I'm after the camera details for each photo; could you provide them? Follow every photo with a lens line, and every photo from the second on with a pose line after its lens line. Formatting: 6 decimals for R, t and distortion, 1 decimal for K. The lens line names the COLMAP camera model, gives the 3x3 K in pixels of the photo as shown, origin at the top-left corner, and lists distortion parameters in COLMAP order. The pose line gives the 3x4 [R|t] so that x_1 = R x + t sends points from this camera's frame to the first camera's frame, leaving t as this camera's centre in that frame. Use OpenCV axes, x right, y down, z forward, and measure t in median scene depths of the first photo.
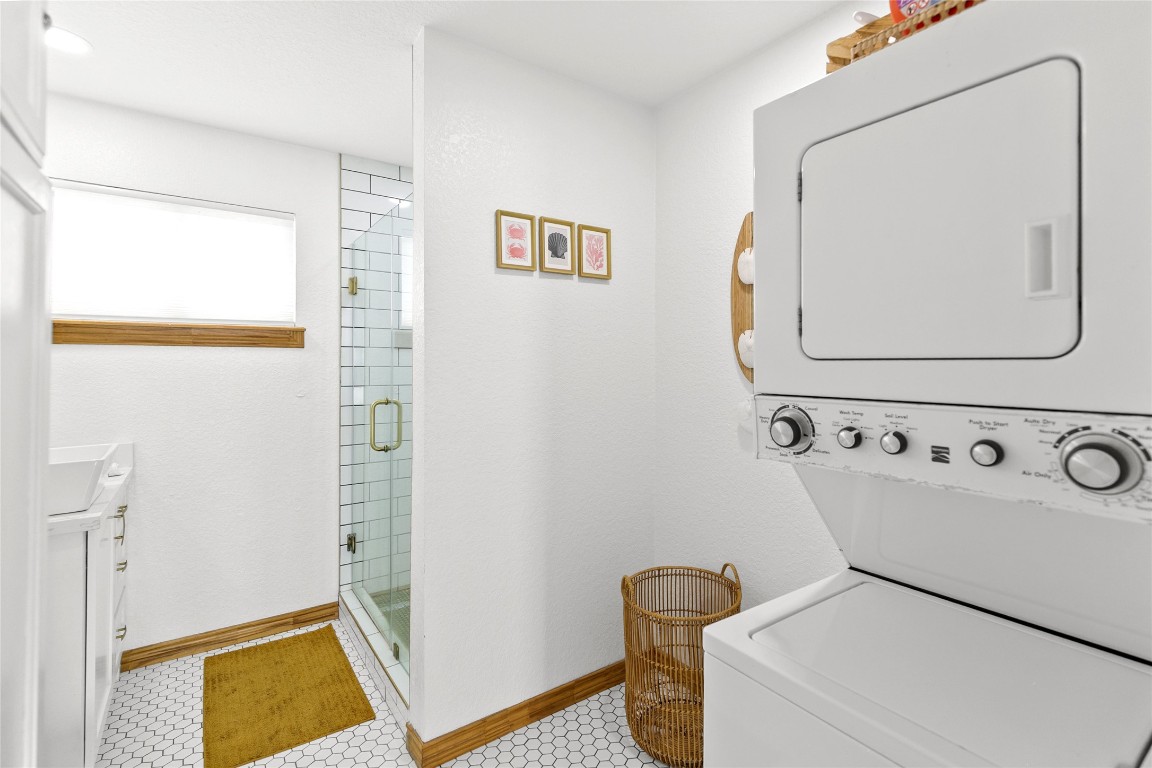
lens RADIAL K [[520.4, 0, 579.6], [0, 520.4, 369.2], [0, 0, 1]] dist [0.001265, 0.000376]
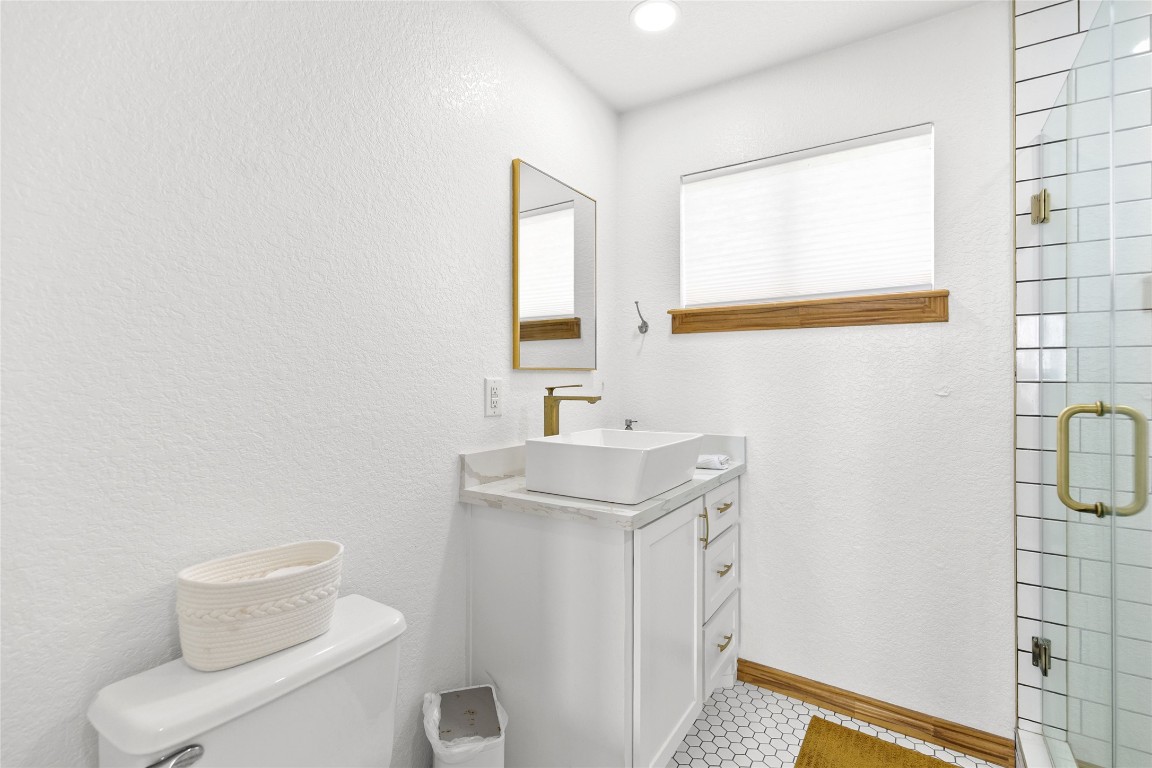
lens RADIAL K [[520.4, 0, 579.6], [0, 520.4, 369.2], [0, 0, 1]] dist [0.001265, 0.000376]
pose [[0.362233, -0.008677, -0.932047, -0.091614], [-0.004004, 0.999933, -0.010865, 0.029456], [0.932079, 0.007668, 0.362174, 0.347245]]
